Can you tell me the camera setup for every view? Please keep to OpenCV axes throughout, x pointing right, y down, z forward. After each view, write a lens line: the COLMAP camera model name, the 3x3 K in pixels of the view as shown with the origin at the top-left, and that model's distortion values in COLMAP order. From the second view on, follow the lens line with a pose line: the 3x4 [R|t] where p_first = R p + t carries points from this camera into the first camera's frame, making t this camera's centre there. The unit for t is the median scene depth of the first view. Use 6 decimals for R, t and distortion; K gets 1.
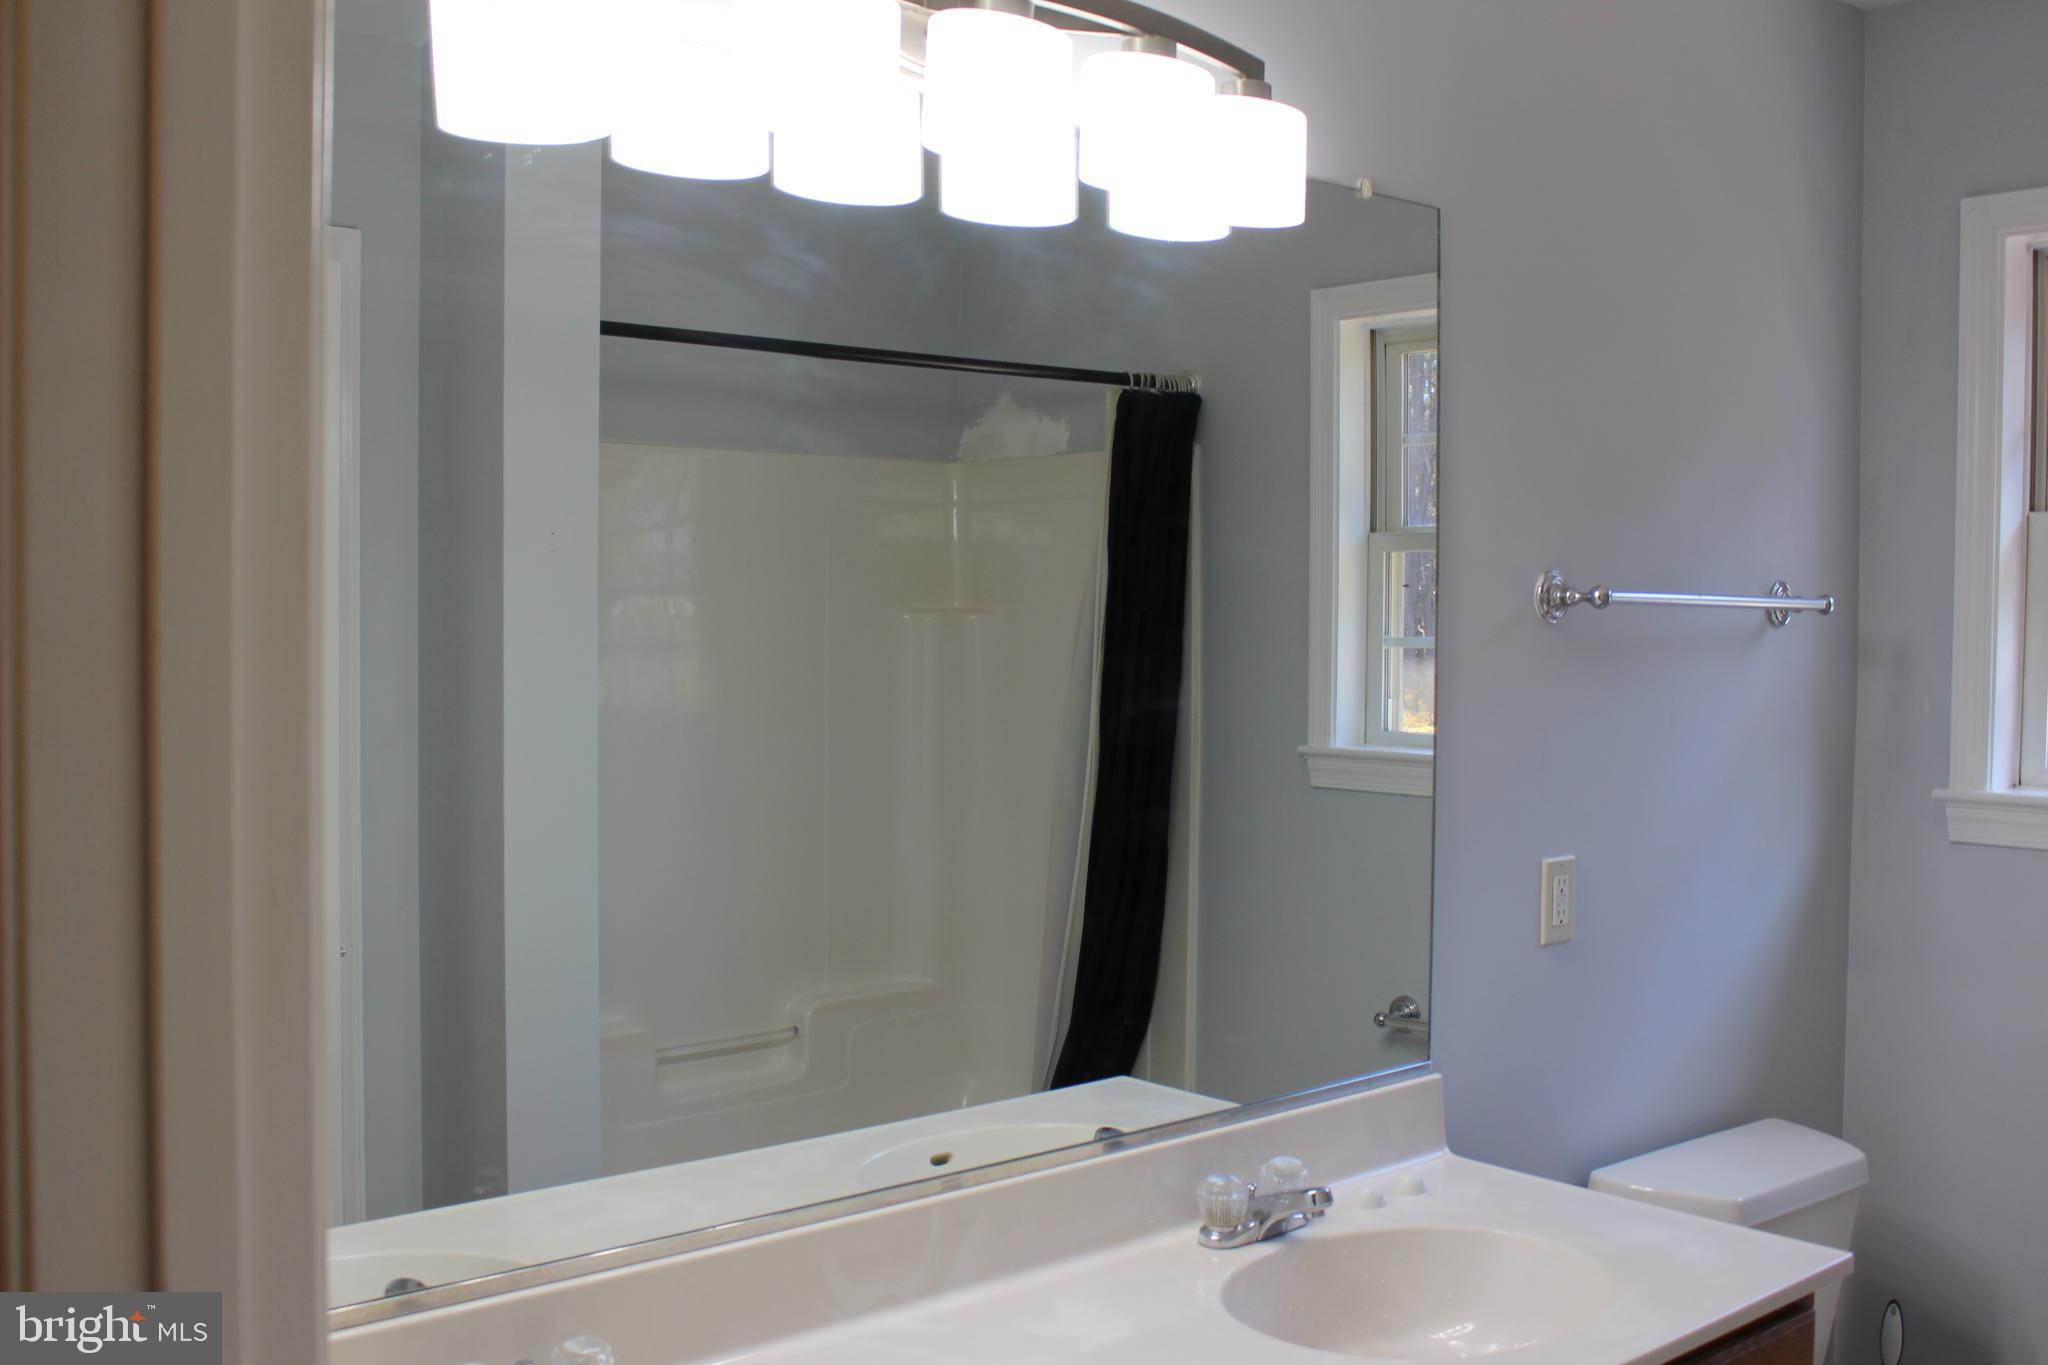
lens RADIAL K [[2098.1, 0, 1024.0], [0, 2098.1, 738.8], [0, 0, 1]] dist [-0.079245, 0.021210]
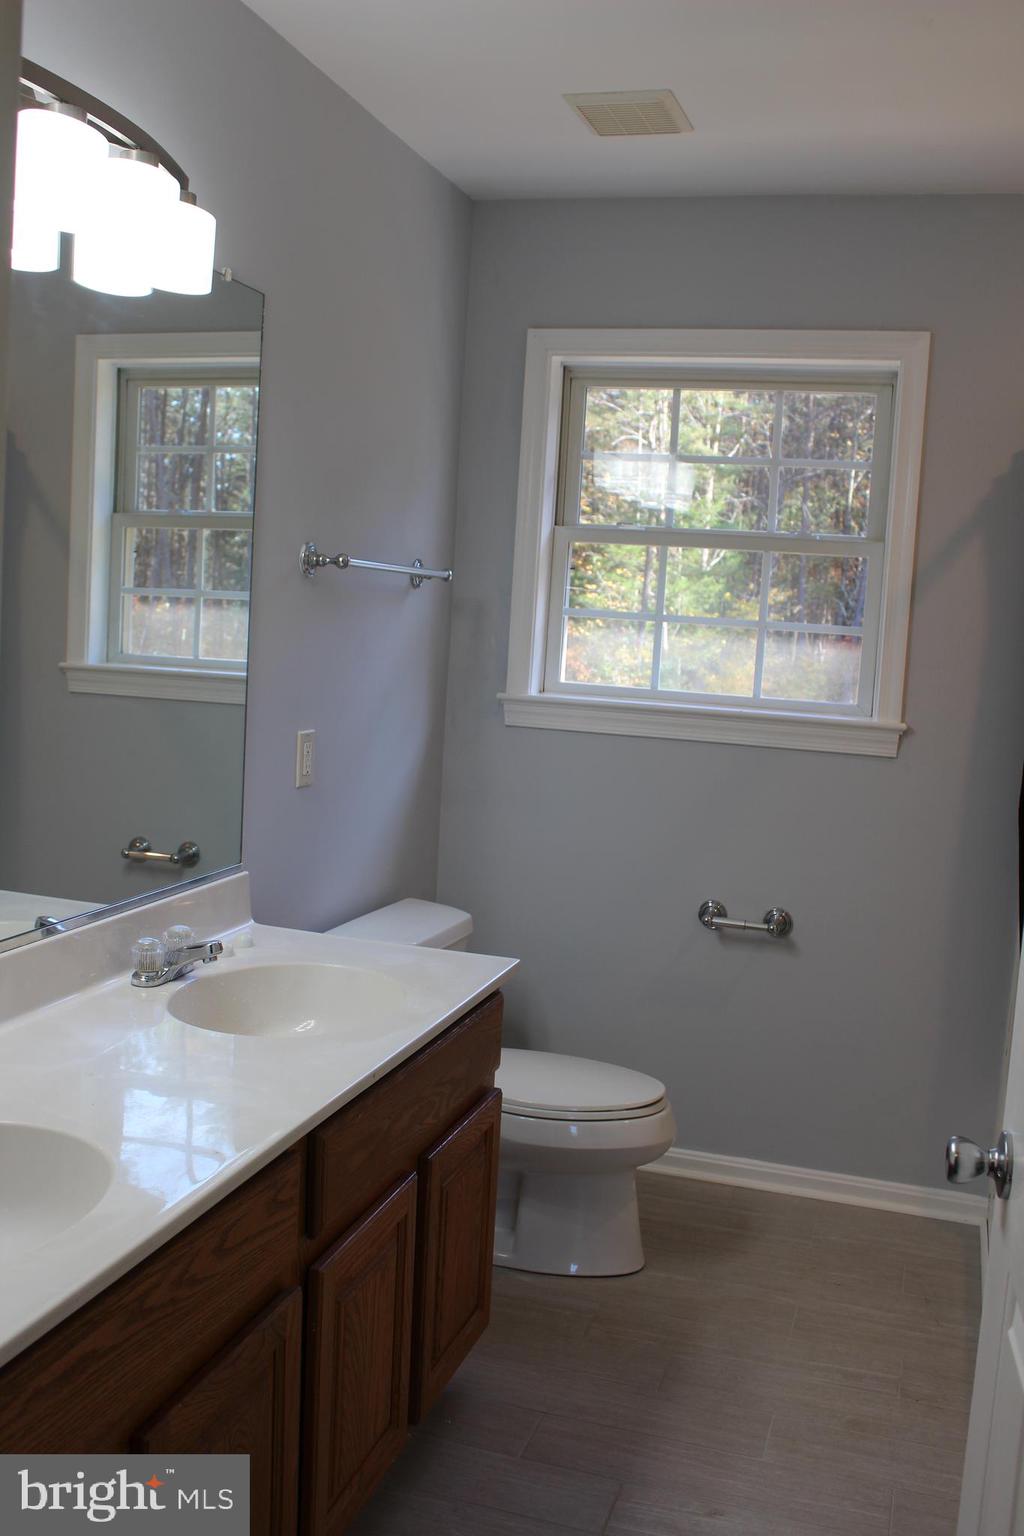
lens RADIAL K [[1519.4, 0, 512.0], [0, 1519.4, 768.0], [0, 0, 1]] dist [-0.058169, 0.003442]
pose [[0.855358, -0.013480, 0.517861, -0.193328], [-0.015667, 0.998531, 0.051868, 0.023950], [-0.517800, -0.052479, 0.853891, -0.033746]]
